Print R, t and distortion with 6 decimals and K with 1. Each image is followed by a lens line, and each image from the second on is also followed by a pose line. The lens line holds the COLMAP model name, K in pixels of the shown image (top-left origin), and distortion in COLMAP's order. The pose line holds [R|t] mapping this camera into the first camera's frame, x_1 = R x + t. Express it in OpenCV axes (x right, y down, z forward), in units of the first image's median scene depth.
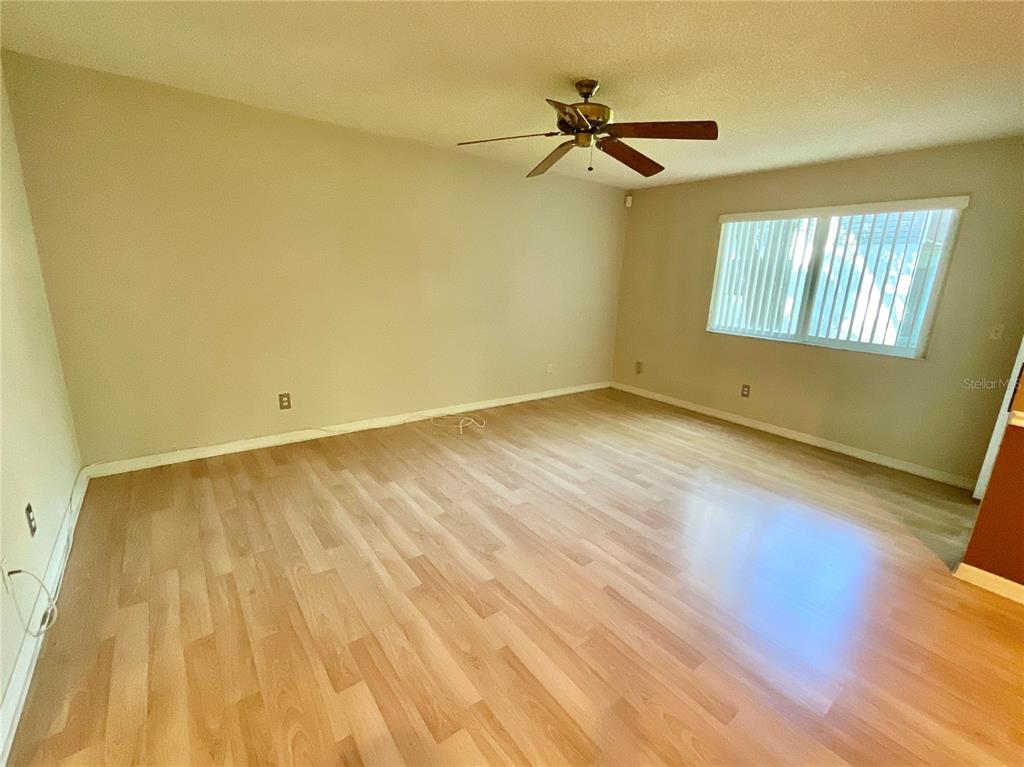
lens RADIAL K [[442.5, 0, 512.0], [0, 442.5, 383.5], [0, 0, 1]] dist [-0.001599, -0.000353]
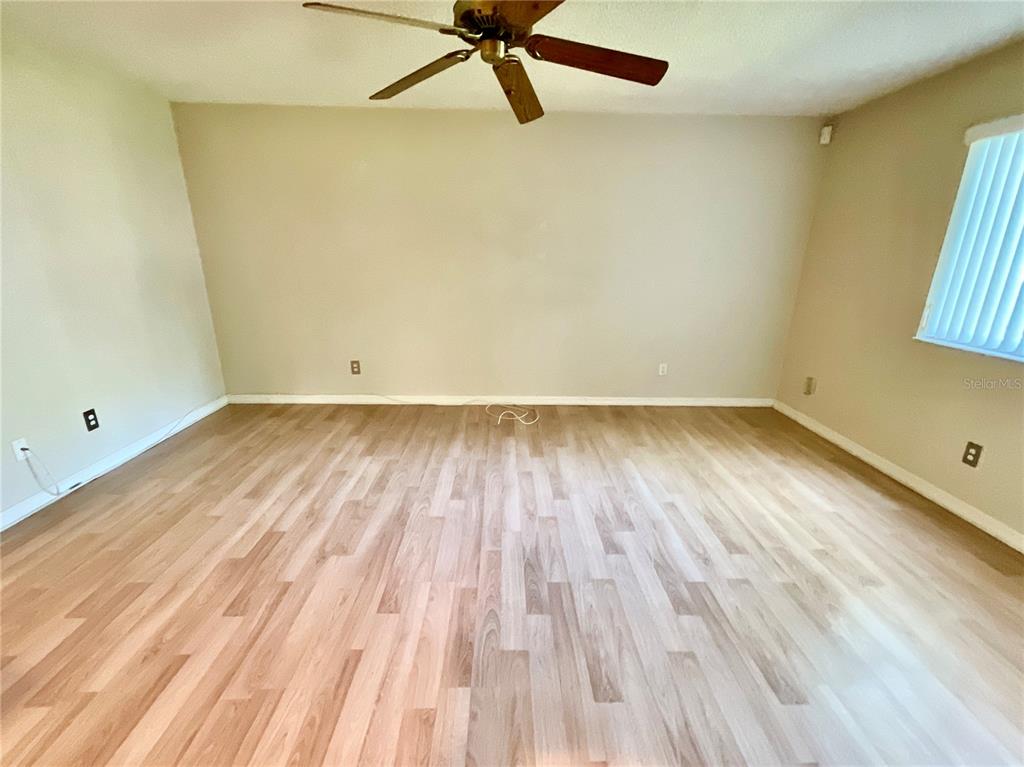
lens RADIAL K [[435.2, 0, 515.1], [0, 435.2, 380.1], [0, 0, 1]] dist [0.002375, 0.000468]
pose [[0.811580, 0.137102, -0.567926, 0.512716], [-0.122220, 0.990409, 0.064438, -0.055172], [0.571314, 0.017115, 0.820553, 0.339881]]
